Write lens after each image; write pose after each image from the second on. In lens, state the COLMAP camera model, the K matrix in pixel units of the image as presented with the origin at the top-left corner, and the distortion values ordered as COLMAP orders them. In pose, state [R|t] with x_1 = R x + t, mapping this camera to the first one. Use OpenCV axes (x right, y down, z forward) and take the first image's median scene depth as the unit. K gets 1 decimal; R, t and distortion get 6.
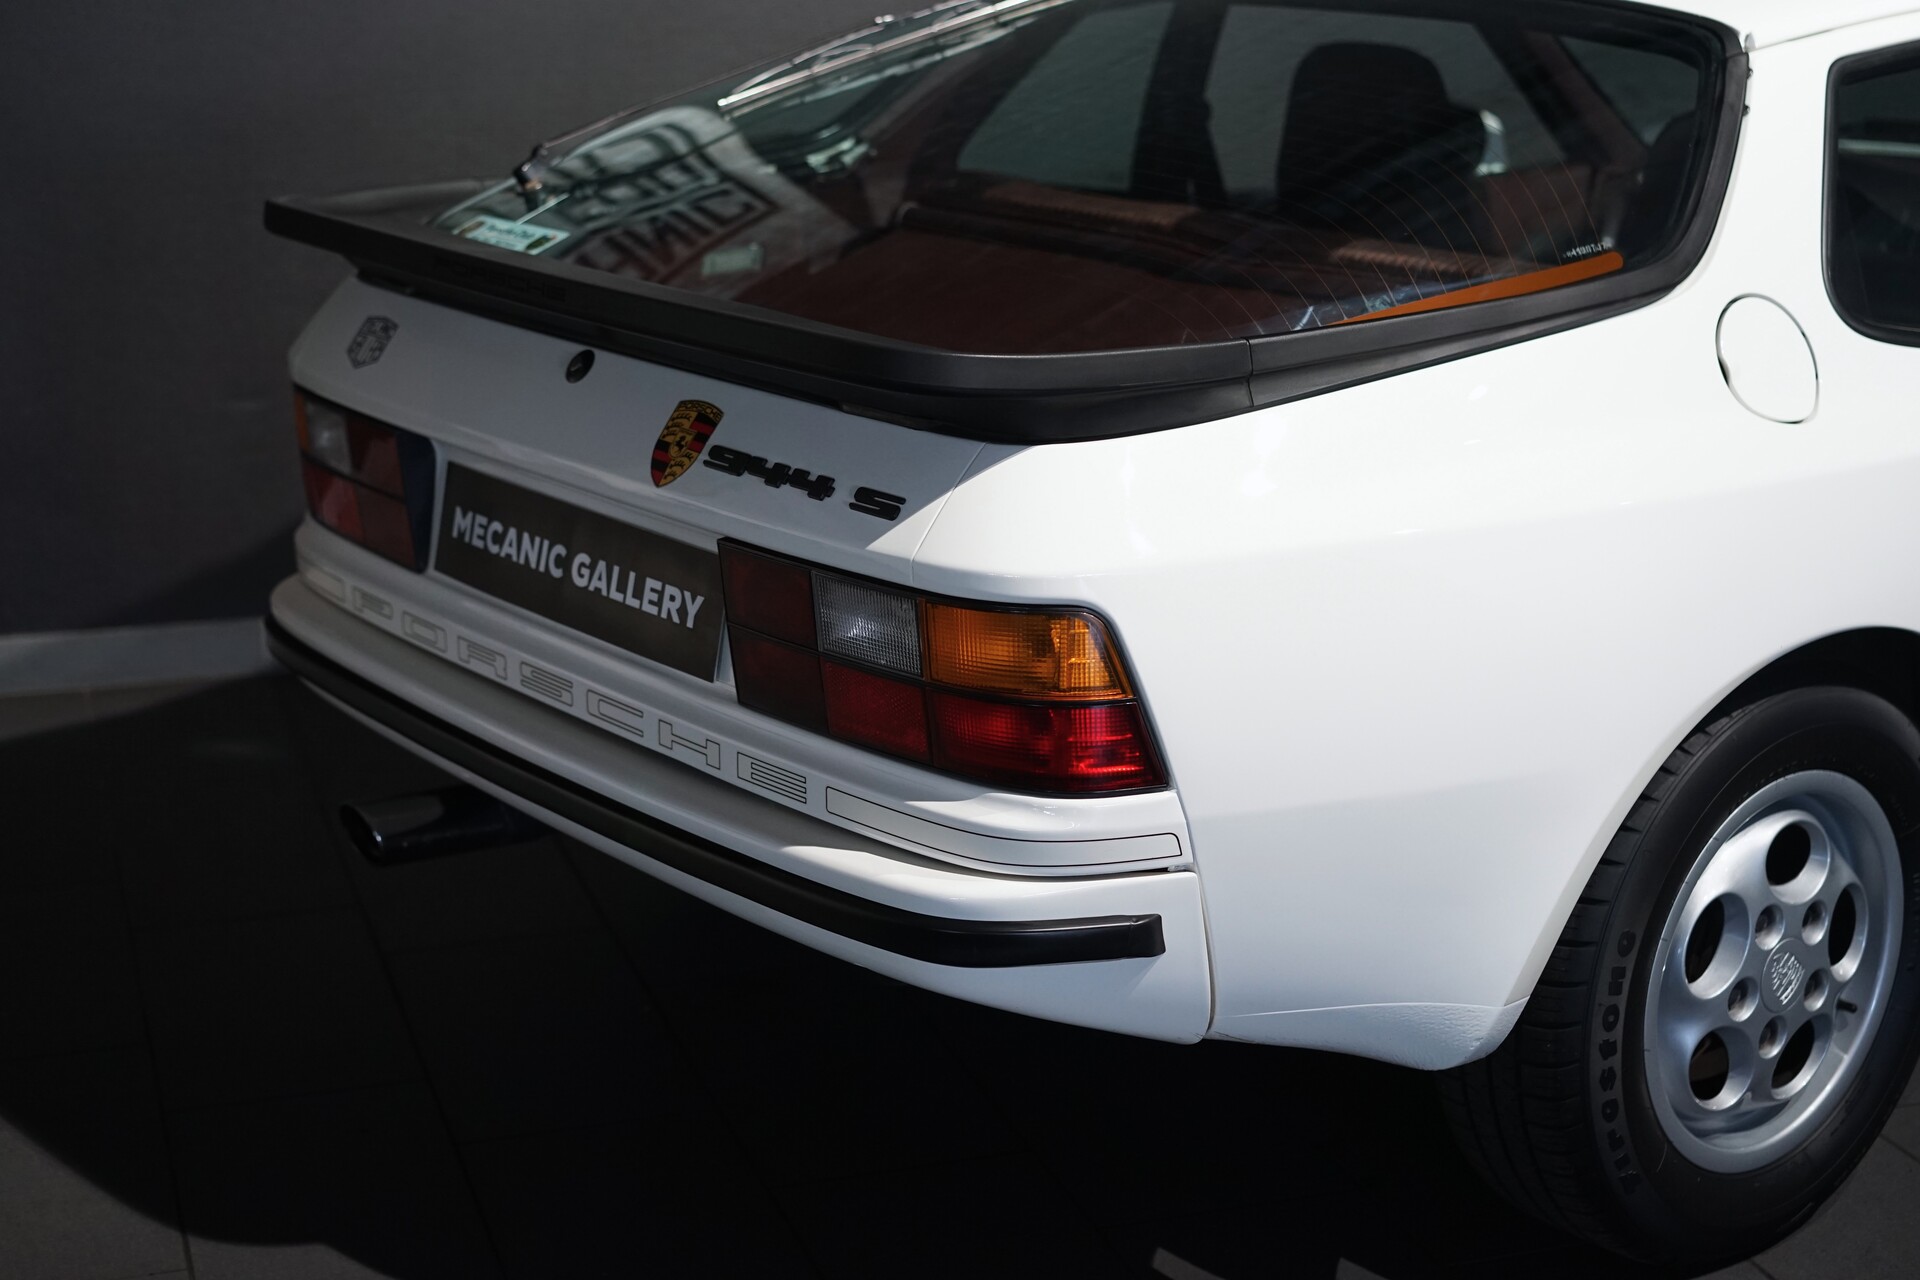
lens RADIAL K [[2990.8, 0, 960.0], [0, 2990.8, 640.0], [0, 0, 1]] dist [-0.005668, -0.006423]
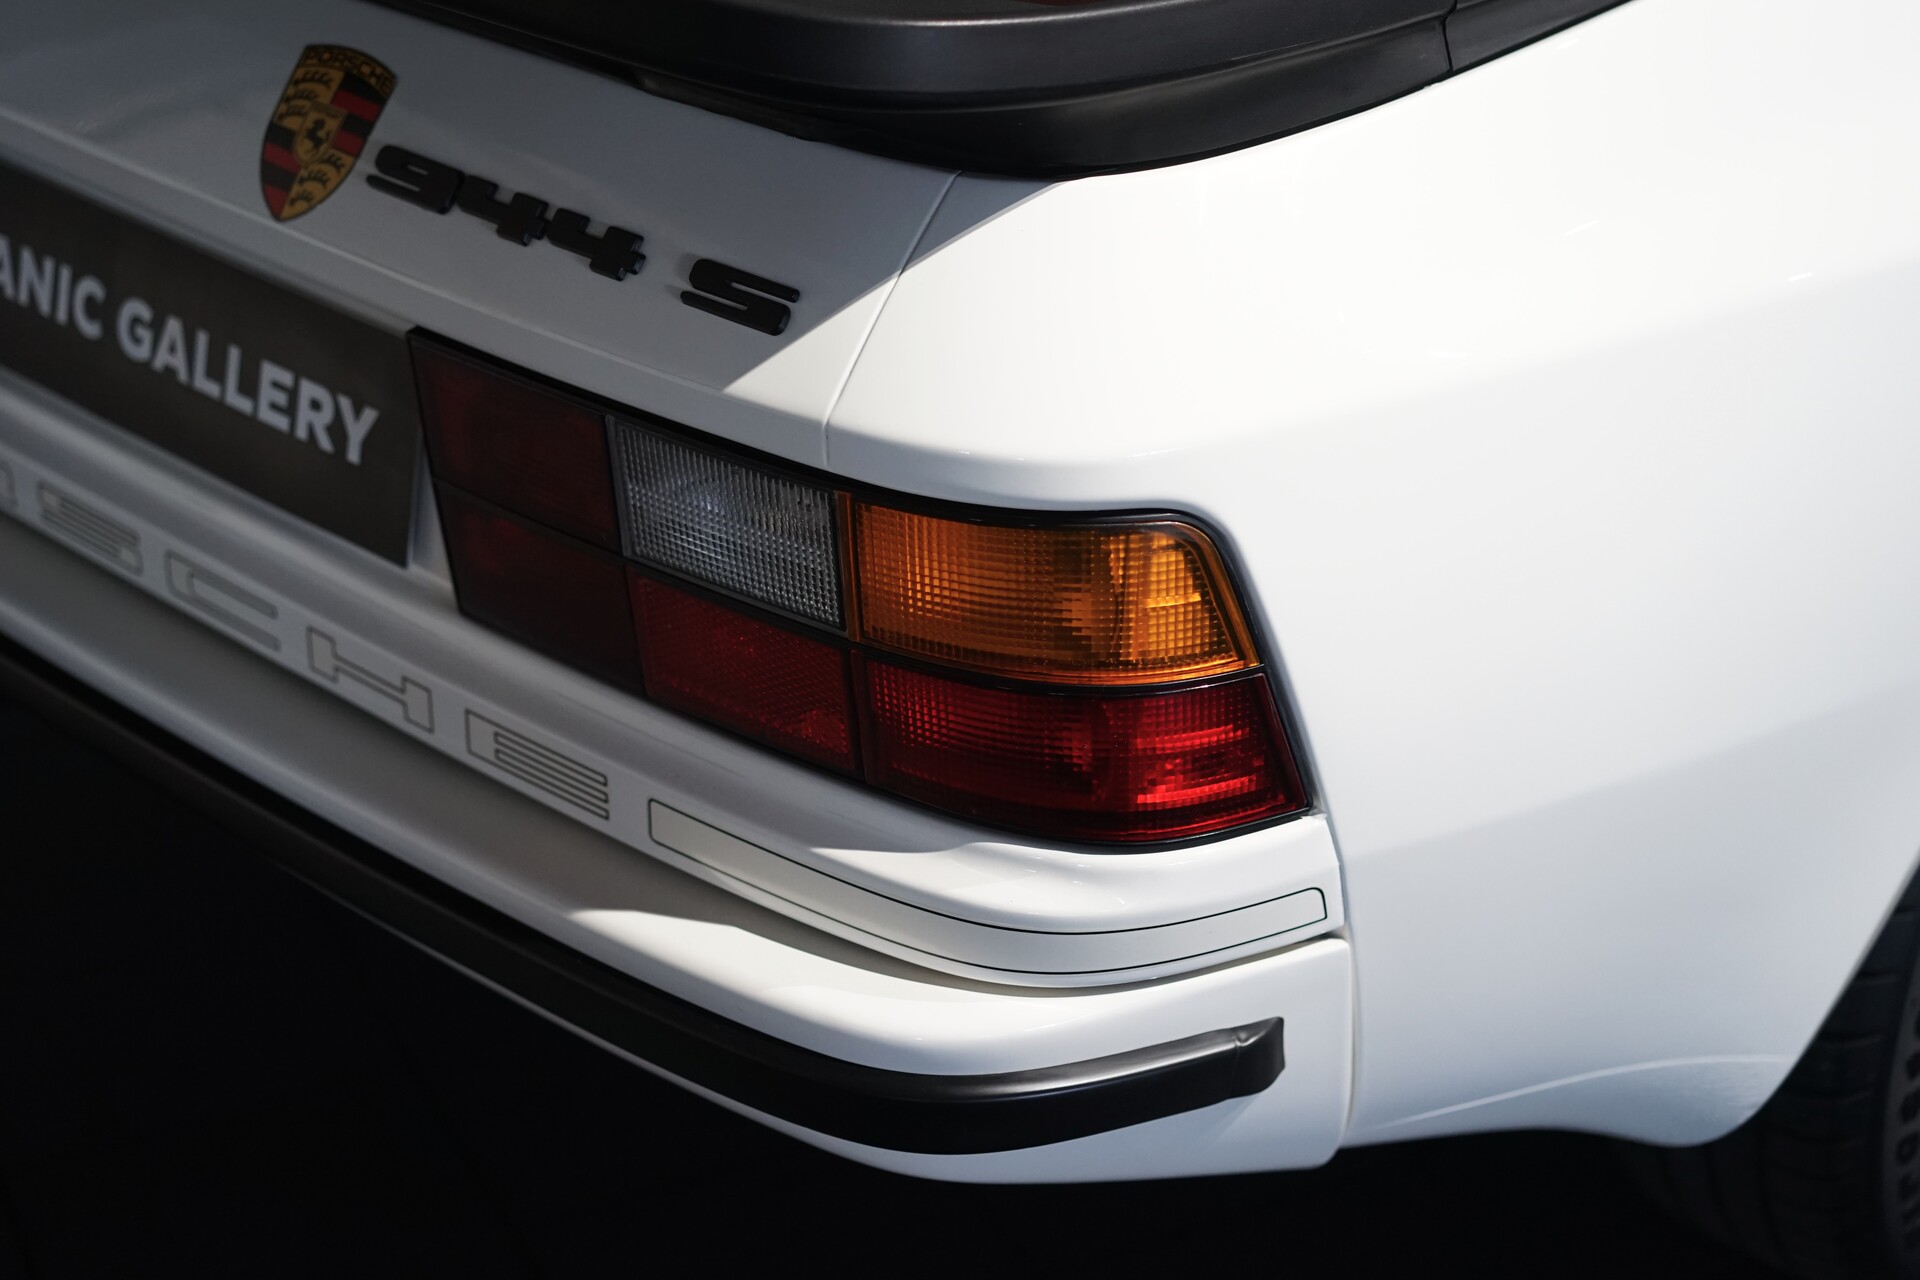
lens RADIAL K [[3087.8, 0, 903.9], [0, 3087.8, 637.2], [0, 0, 1]] dist [0.024940, 0.029050]
pose [[0.991200, -0.058033, 0.118970, -0.060216], [0.030780, 0.975183, 0.219249, -0.094564], [-0.128741, -0.213658, 0.968388, 0.436828]]
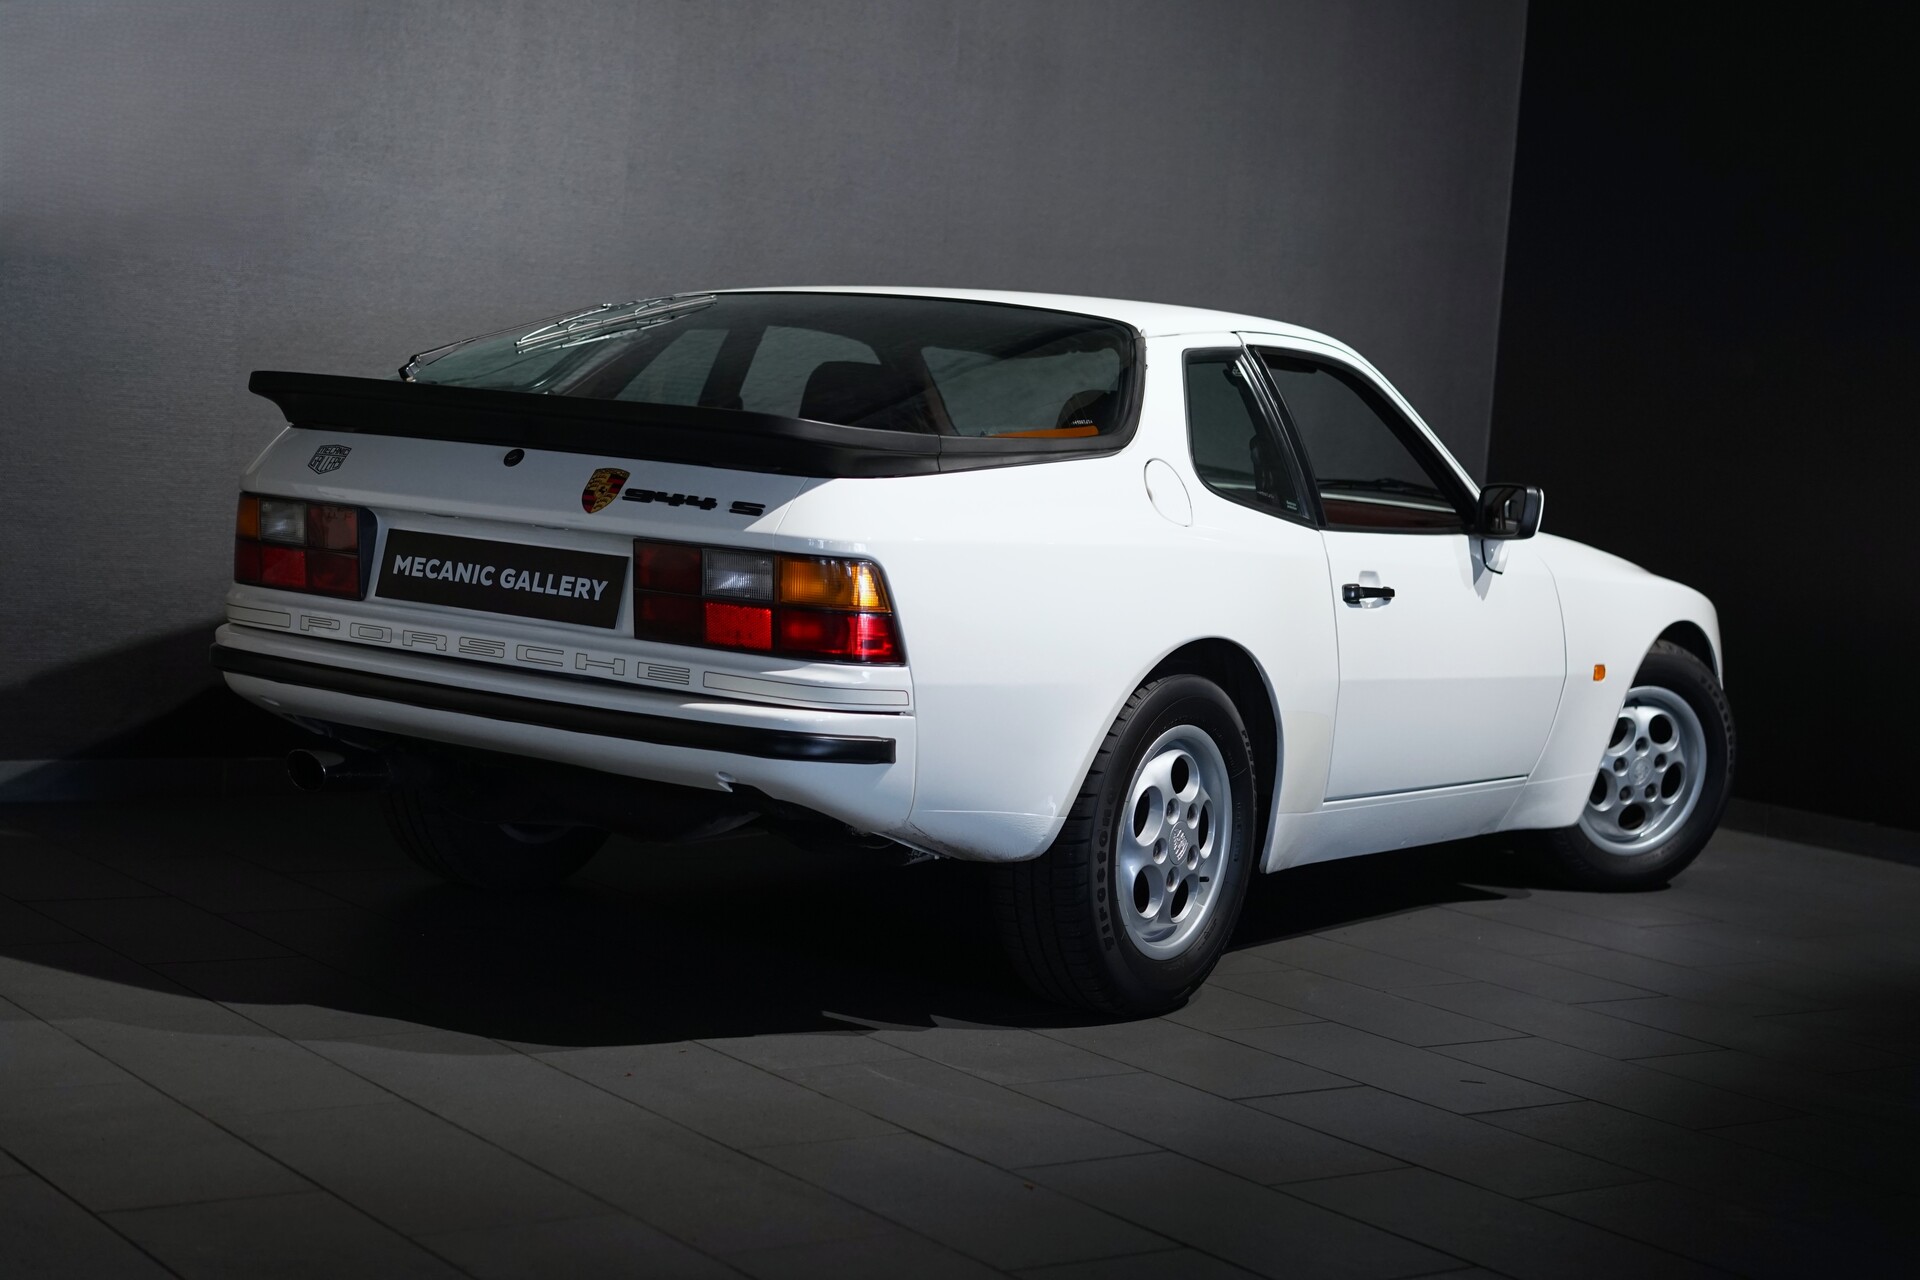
lens RADIAL K [[2990.8, 0, 960.0], [0, 2990.8, 640.0], [0, 0, 1]] dist [-0.005668, -0.006423]
pose [[0.948065, 0.045537, 0.314801, -0.435220], [0.013639, 0.982969, -0.183265, 0.338094], [-0.317785, 0.178041, 0.931297, -0.664281]]
